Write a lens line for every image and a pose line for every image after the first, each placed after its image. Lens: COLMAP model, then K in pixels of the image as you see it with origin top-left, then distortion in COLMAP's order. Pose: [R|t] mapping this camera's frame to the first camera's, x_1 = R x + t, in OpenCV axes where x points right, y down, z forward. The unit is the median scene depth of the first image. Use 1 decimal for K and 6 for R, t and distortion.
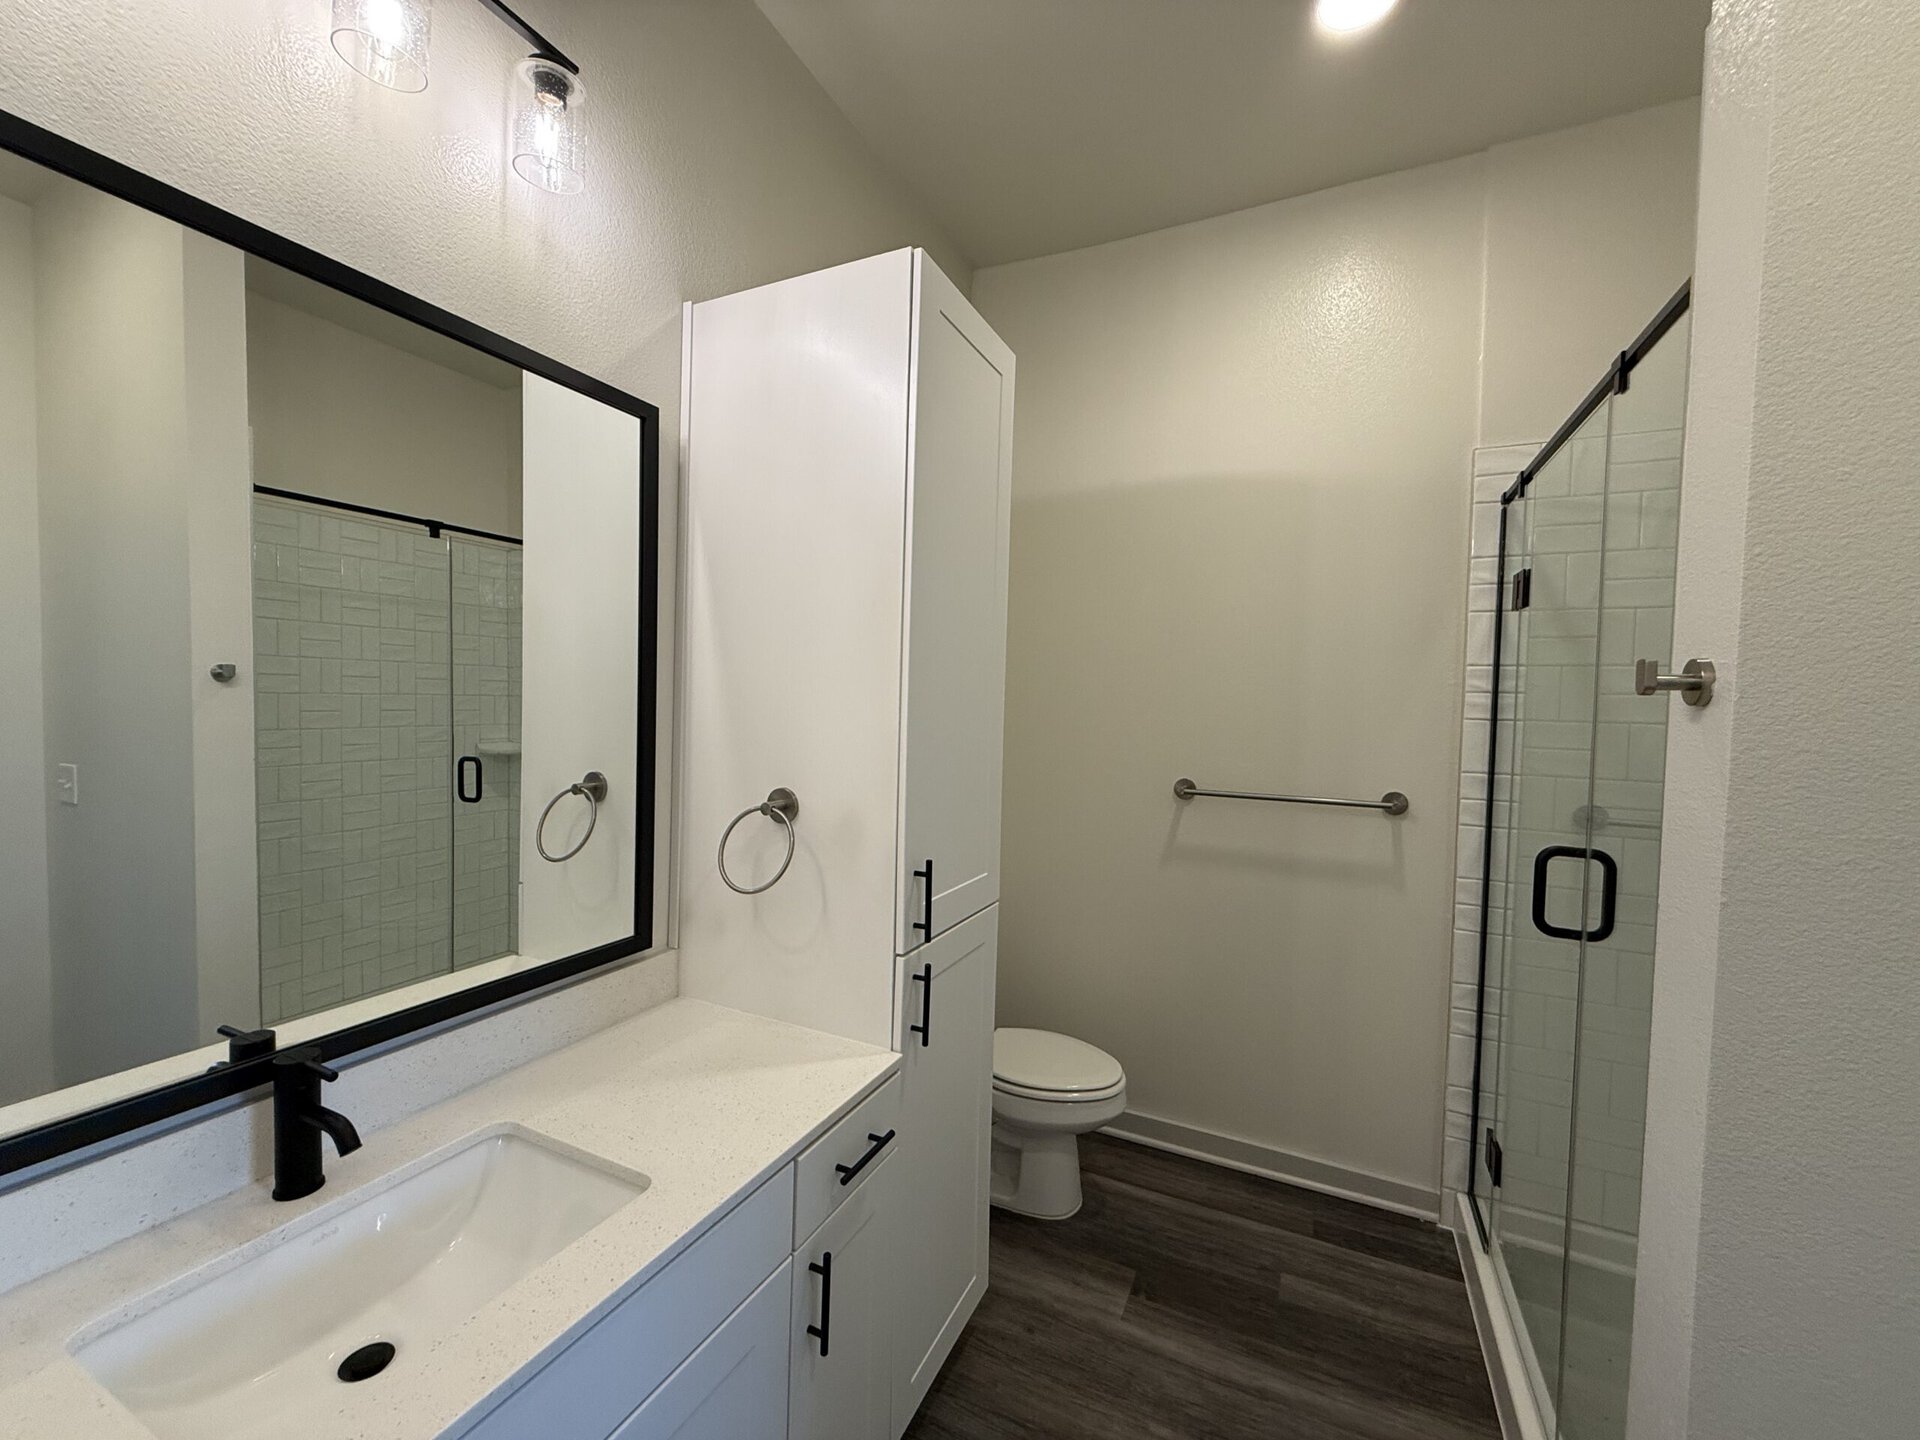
lens RADIAL K [[765.4, 0, 824.0], [0, 765.4, 727.8], [0, 0, 1]] dist [0.001262, 0.000529]
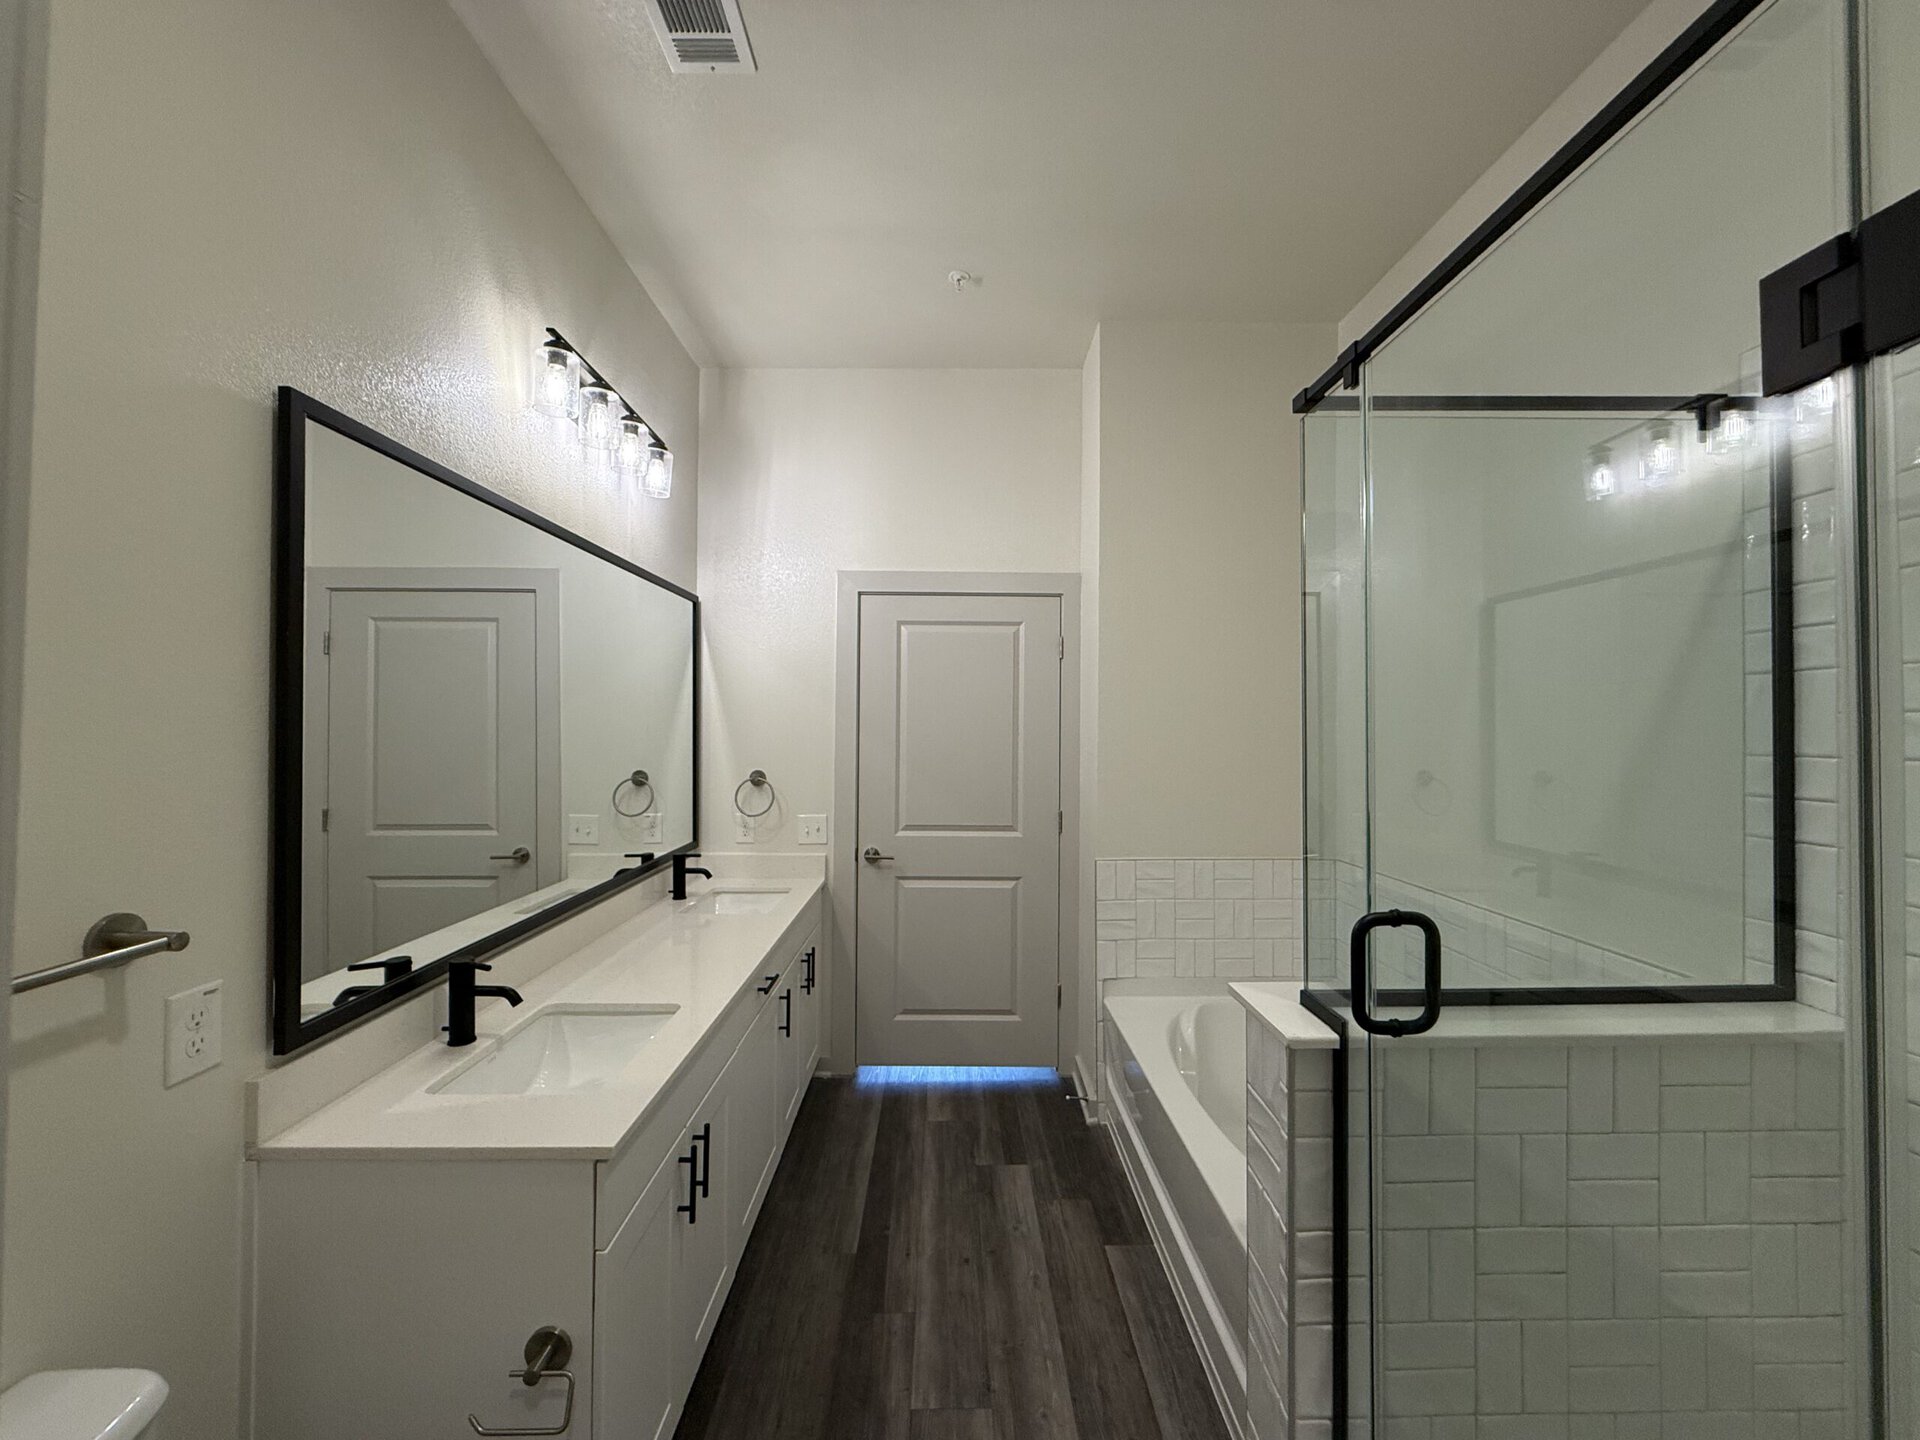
lens RADIAL K [[765.4, 0, 963.4], [0, 765.4, 721.3], [0, 0, 1]] dist [0.001262, 0.000529]
pose [[0.837761, -0.013197, 0.545877, -0.673536], [0.034994, 0.998950, -0.029555, 0.007440], [-0.544914, 0.043862, 0.837344, -1.004394]]
